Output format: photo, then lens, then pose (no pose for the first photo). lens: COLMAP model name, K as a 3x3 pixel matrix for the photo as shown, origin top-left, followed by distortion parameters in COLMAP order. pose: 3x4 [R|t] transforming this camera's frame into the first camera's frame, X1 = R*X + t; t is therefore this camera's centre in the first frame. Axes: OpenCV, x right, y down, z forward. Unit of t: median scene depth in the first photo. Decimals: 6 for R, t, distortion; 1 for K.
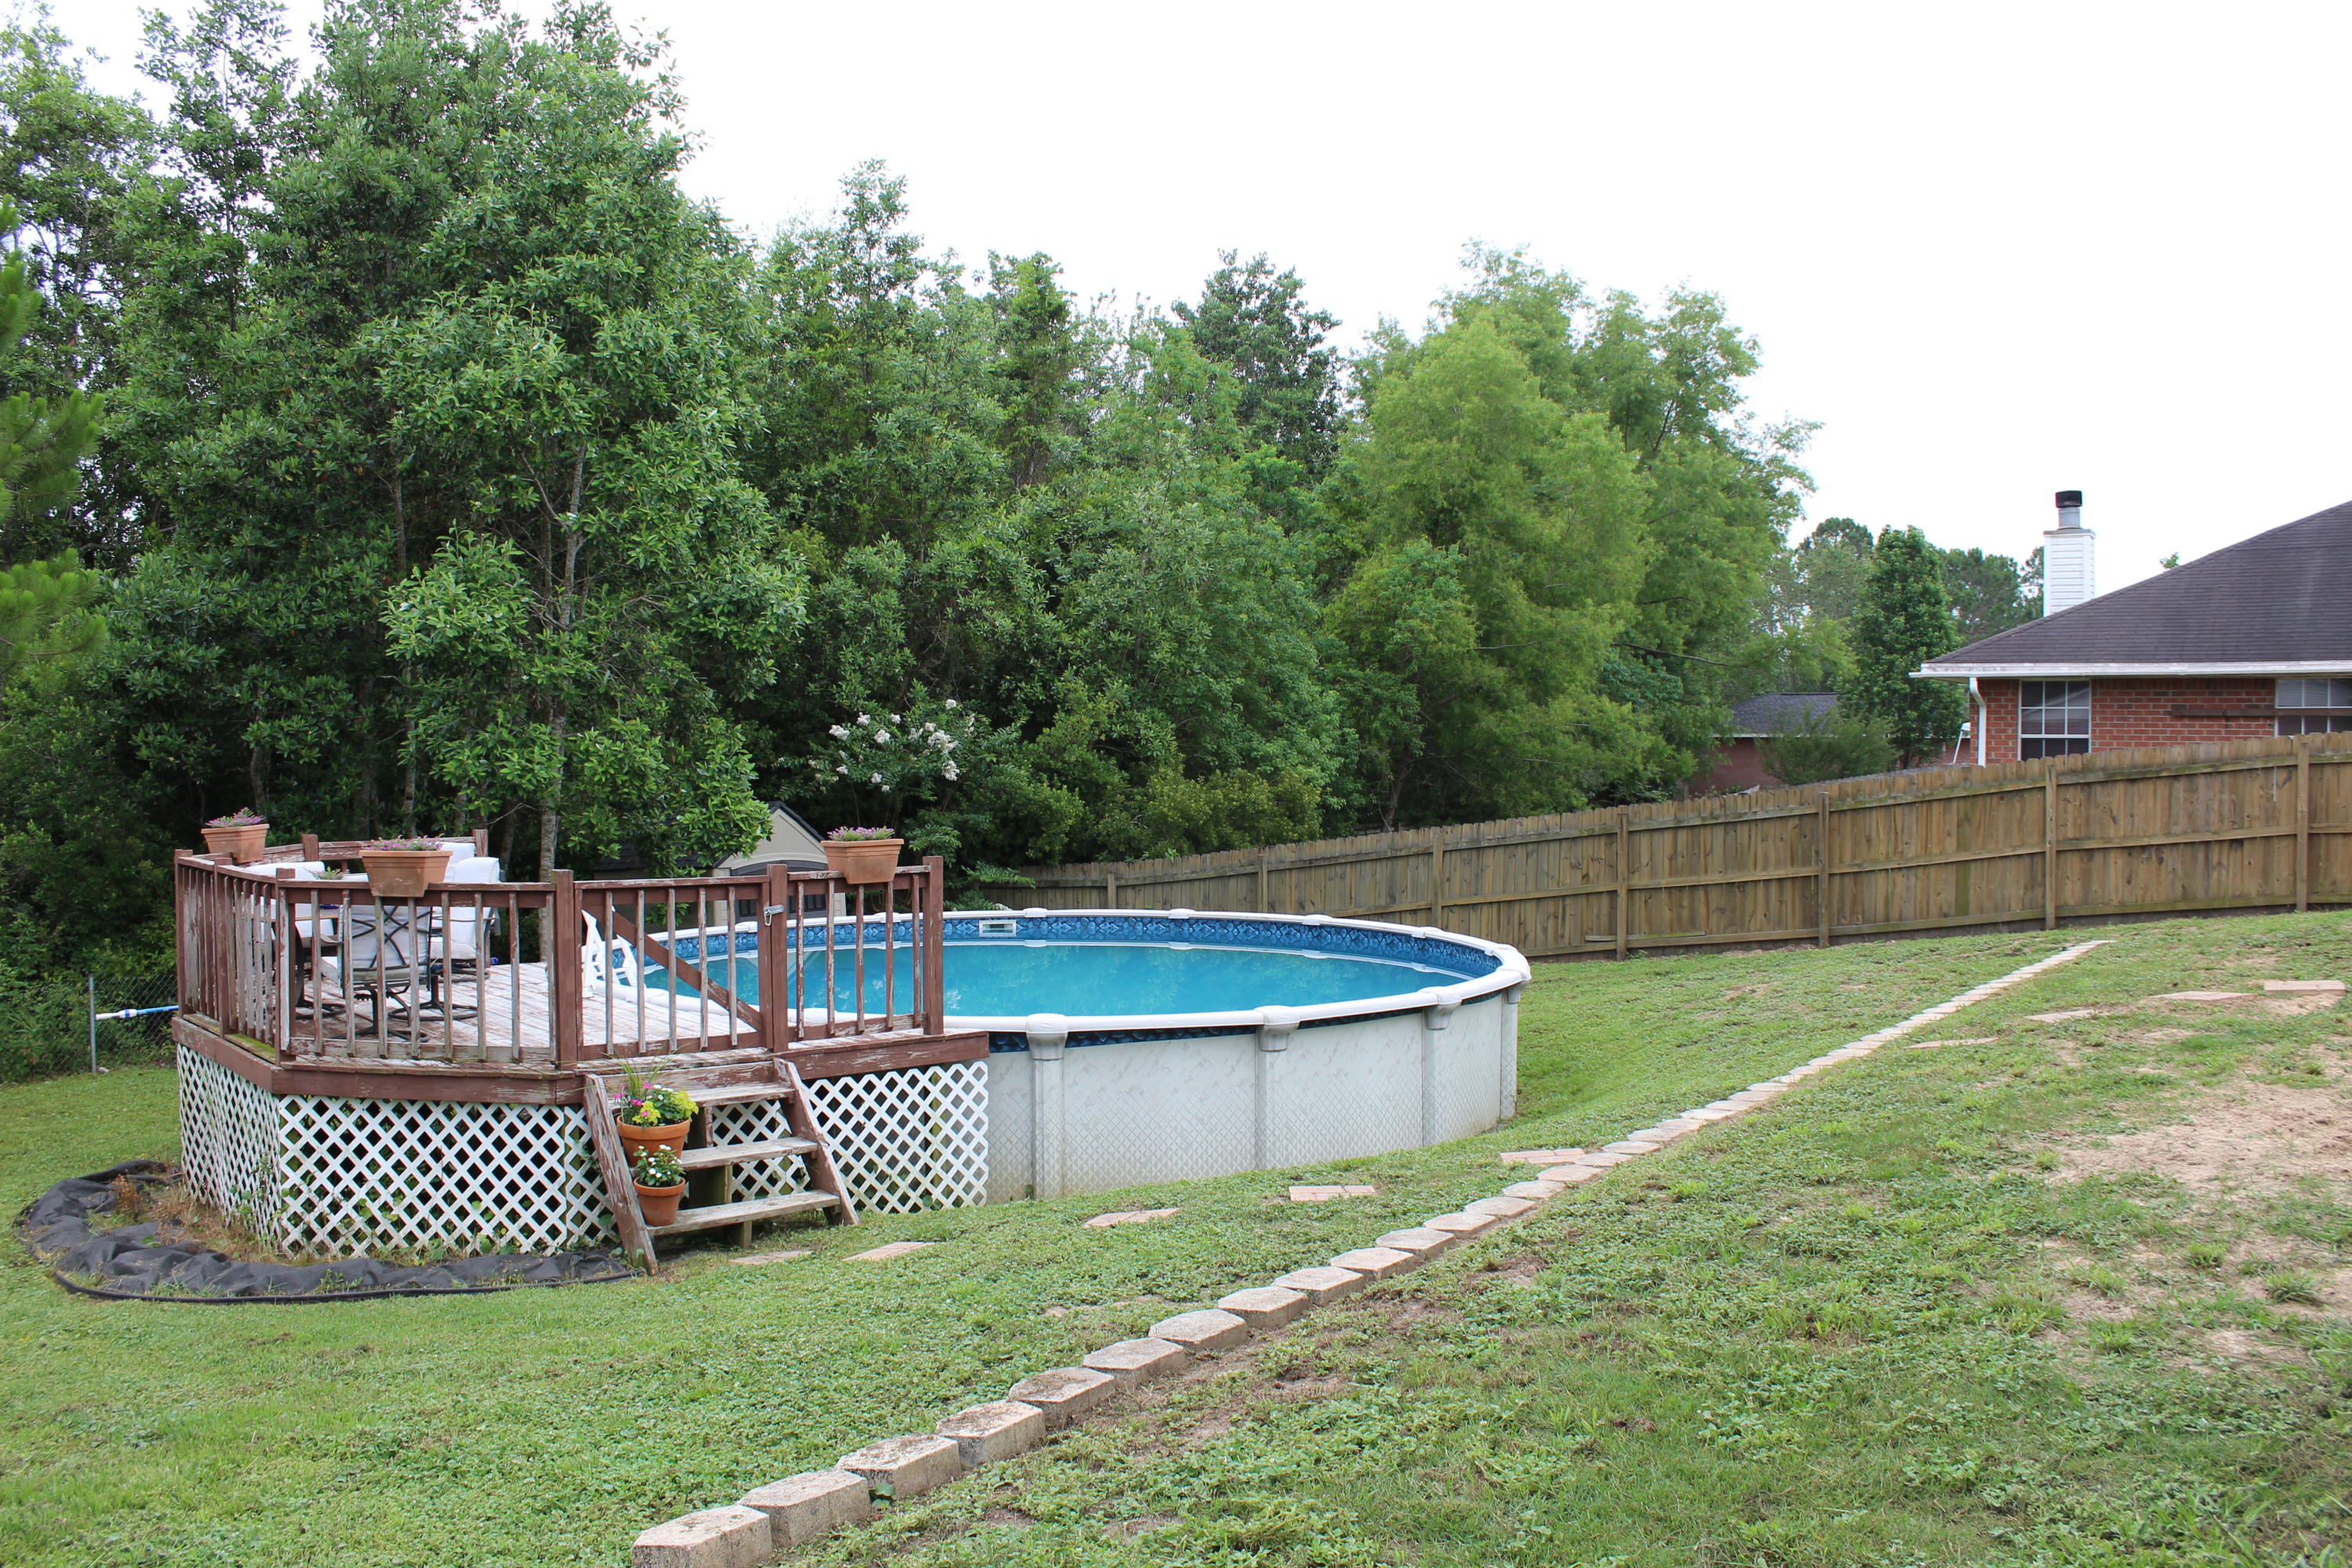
lens RADIAL K [[1978.1, 0, 1176.0], [0, 1978.1, 784.0], [0, 0, 1]] dist [-0.172279, 0.163680]
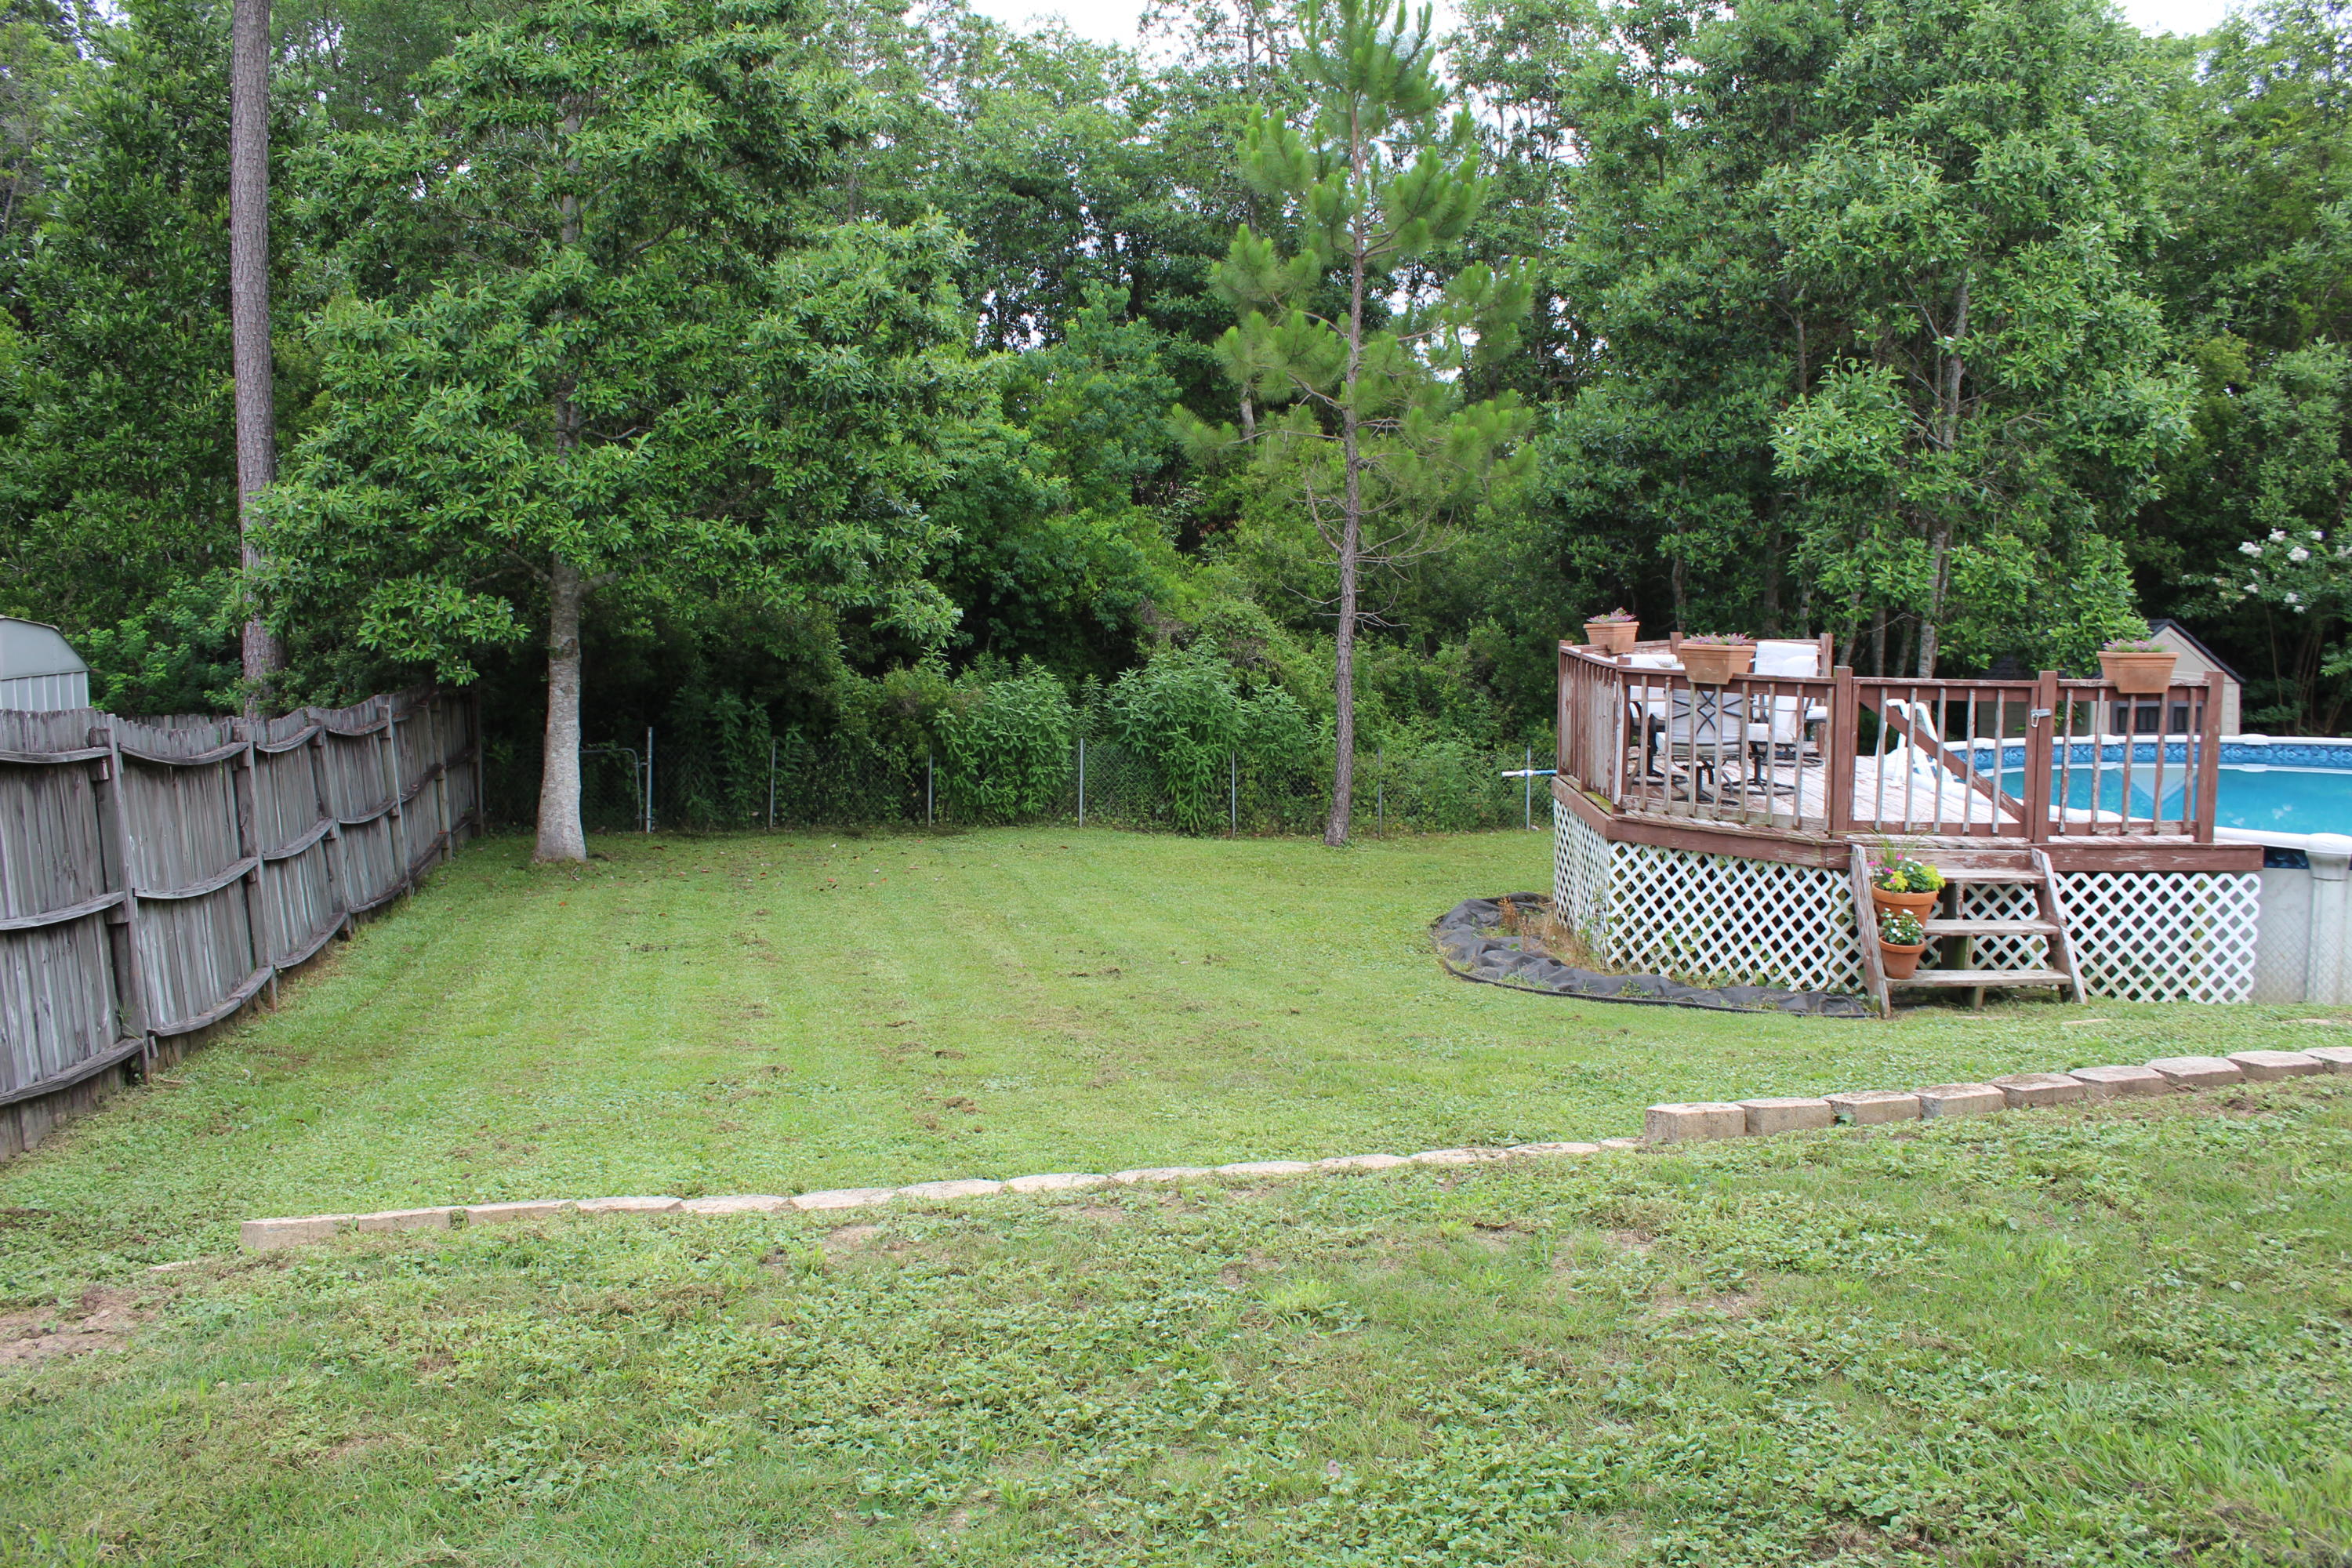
lens RADIAL K [[1978.1, 0, 1176.0], [0, 1978.1, 784.0], [0, 0, 1]] dist [-0.172279, 0.163680]
pose [[0.745975, 0.078066, -0.661382, 0.084864], [-0.014000, 0.994725, 0.101620, 0.001070], [0.665826, -0.066547, 0.743133, -0.067032]]
